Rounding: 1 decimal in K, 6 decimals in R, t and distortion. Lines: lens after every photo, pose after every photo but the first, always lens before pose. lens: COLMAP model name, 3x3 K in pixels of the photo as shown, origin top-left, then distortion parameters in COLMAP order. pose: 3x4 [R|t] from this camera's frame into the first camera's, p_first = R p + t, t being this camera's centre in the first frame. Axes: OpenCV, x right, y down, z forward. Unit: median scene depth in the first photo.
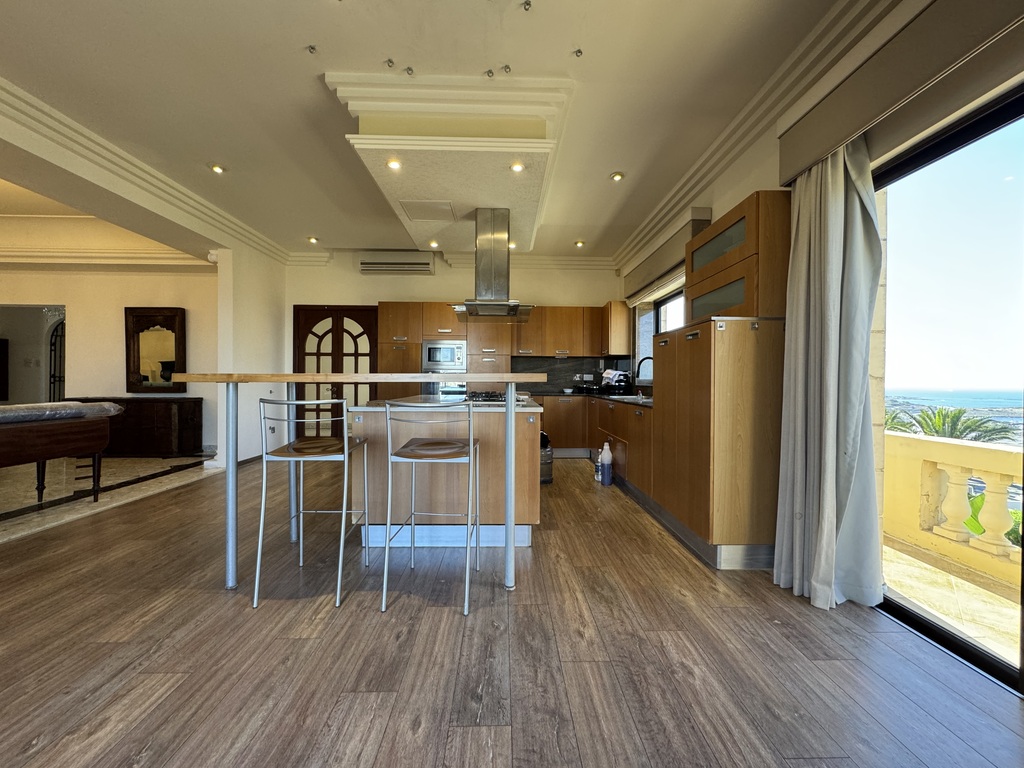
lens RADIAL K [[408.7, 0, 512.0], [0, 408.7, 380.9], [0, 0, 1]] dist [-0.002530, 0.000594]
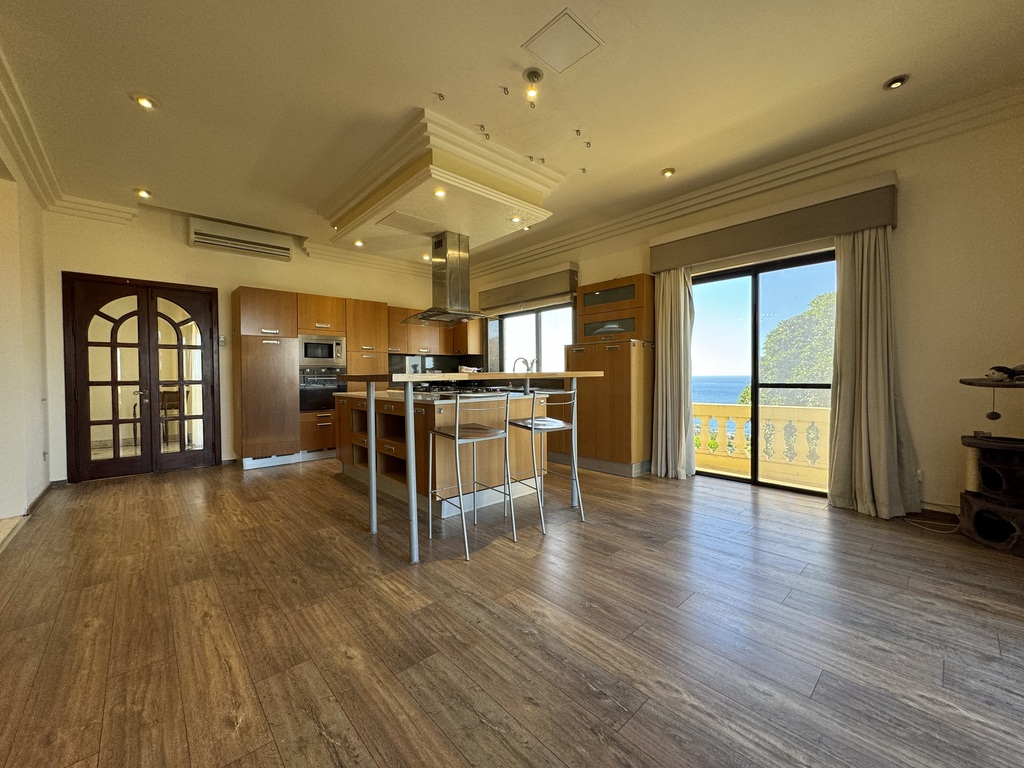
lens RADIAL K [[408.7, 0, 513.7], [0, 408.7, 380.0], [0, 0, 1]] dist [-0.002530, 0.000594]
pose [[0.752361, -0.021719, 0.658392, -0.929218], [0.013994, 0.999758, 0.016989, -0.011301], [-0.658602, -0.003569, 0.752483, -0.021807]]
